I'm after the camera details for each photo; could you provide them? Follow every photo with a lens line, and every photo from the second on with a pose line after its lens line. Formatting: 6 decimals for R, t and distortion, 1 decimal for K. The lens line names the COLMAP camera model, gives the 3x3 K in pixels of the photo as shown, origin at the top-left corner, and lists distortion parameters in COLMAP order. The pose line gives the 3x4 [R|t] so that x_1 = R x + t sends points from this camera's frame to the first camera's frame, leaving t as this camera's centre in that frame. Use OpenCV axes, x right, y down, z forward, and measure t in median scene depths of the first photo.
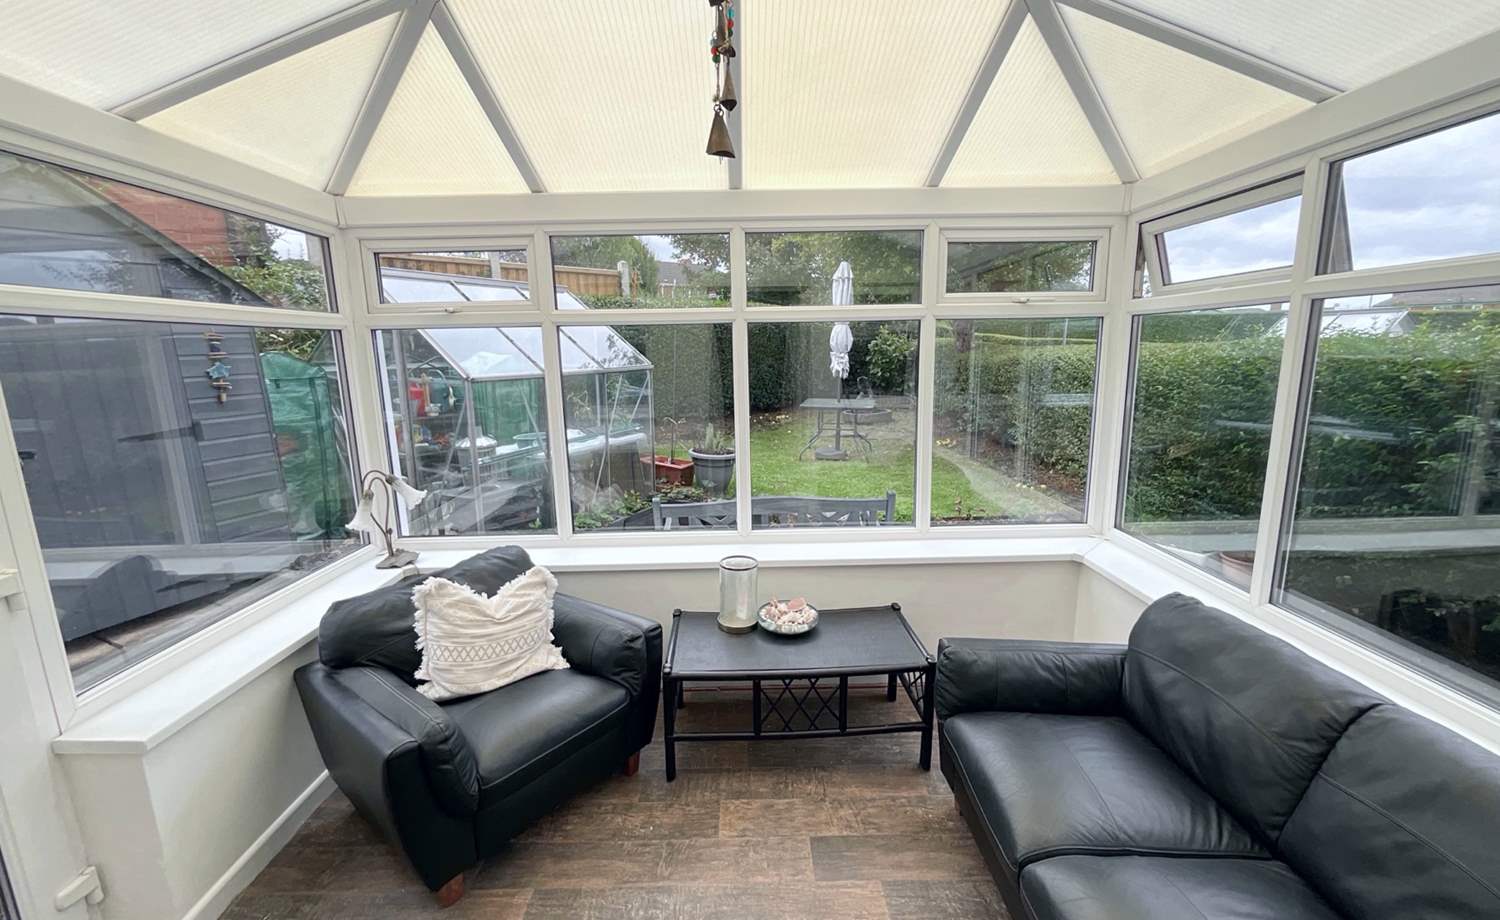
lens RADIAL K [[609.7, 0, 750.5], [0, 609.7, 459.0], [0, 0, 1]] dist [-0.000403, 0.001745]
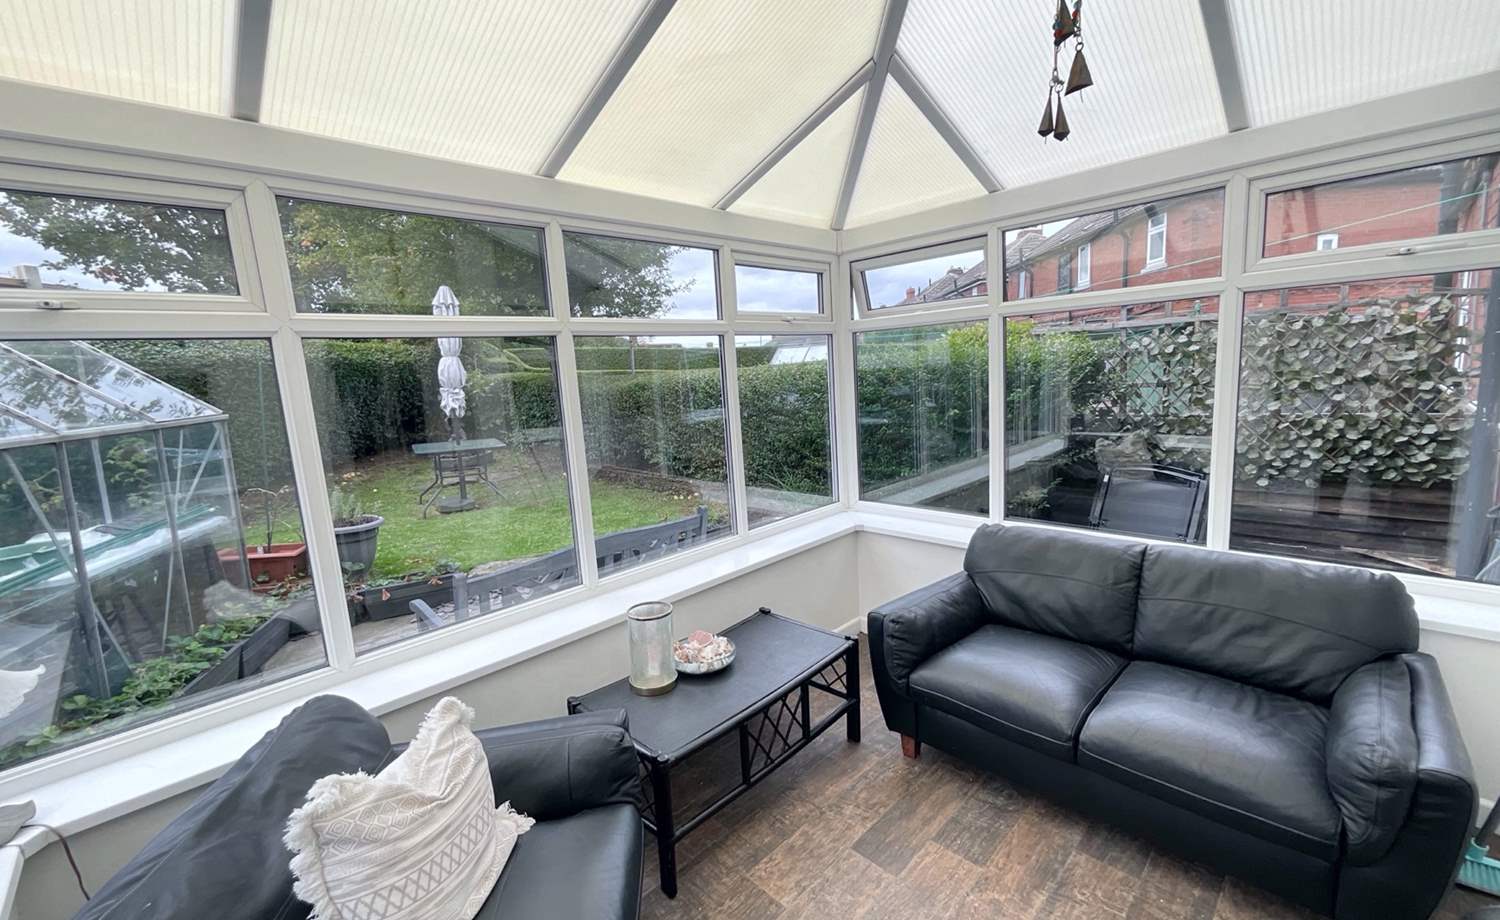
lens RADIAL K [[609.7, 0, 748.2], [0, 609.7, 458.5], [0, 0, 1]] dist [-0.000403, 0.001745]
pose [[0.716230, -0.127728, 0.686076, -0.465560], [0.171271, 0.985213, 0.004621, -0.018650], [-0.676521, 0.114195, 0.727515, 0.254698]]
